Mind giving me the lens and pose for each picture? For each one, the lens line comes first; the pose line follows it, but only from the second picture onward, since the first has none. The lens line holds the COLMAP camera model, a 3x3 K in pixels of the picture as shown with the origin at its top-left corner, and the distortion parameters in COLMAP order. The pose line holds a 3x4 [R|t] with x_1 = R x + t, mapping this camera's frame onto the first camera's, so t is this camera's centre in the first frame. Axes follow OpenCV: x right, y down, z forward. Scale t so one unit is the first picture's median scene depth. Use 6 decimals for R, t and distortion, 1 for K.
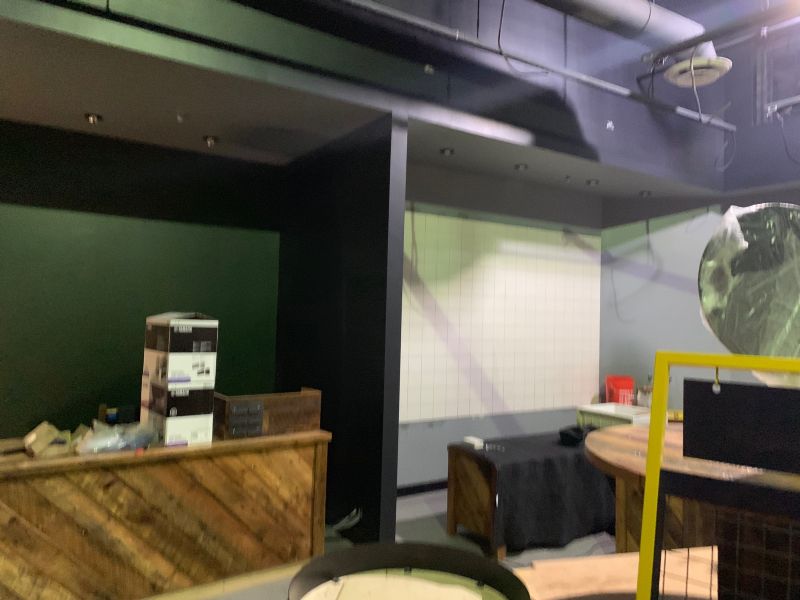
lens RADIAL K [[604.0, 0, 400.6], [0, 604.0, 296.0], [0, 0, 1]] dist [0.034721, -0.041199]
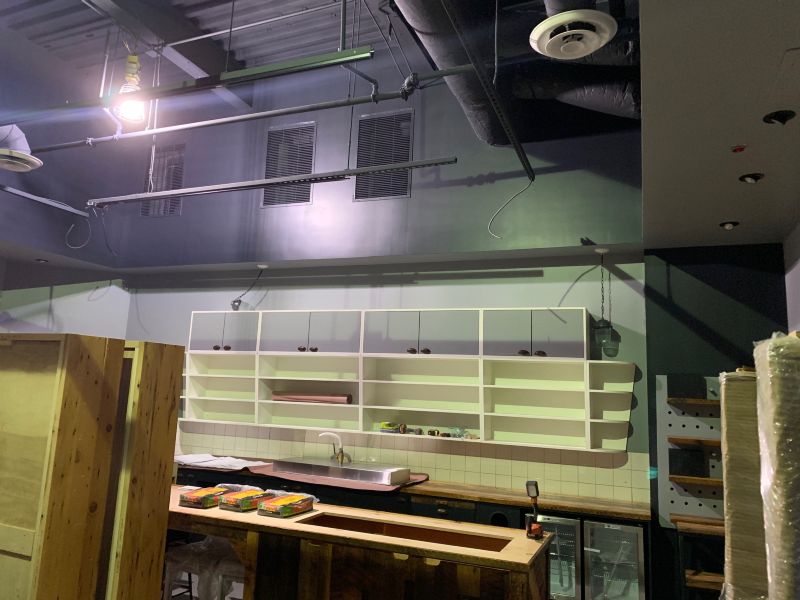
lens RADIAL K [[604.0, 0, 400.2], [0, 604.0, 298.3], [0, 0, 1]] dist [0.034721, -0.041199]
pose [[0.826432, 0.102797, 0.553574, 0.323620], [-0.042629, 0.991794, -0.120532, -0.000145], [-0.561421, 0.076013, 0.824032, -0.227211]]
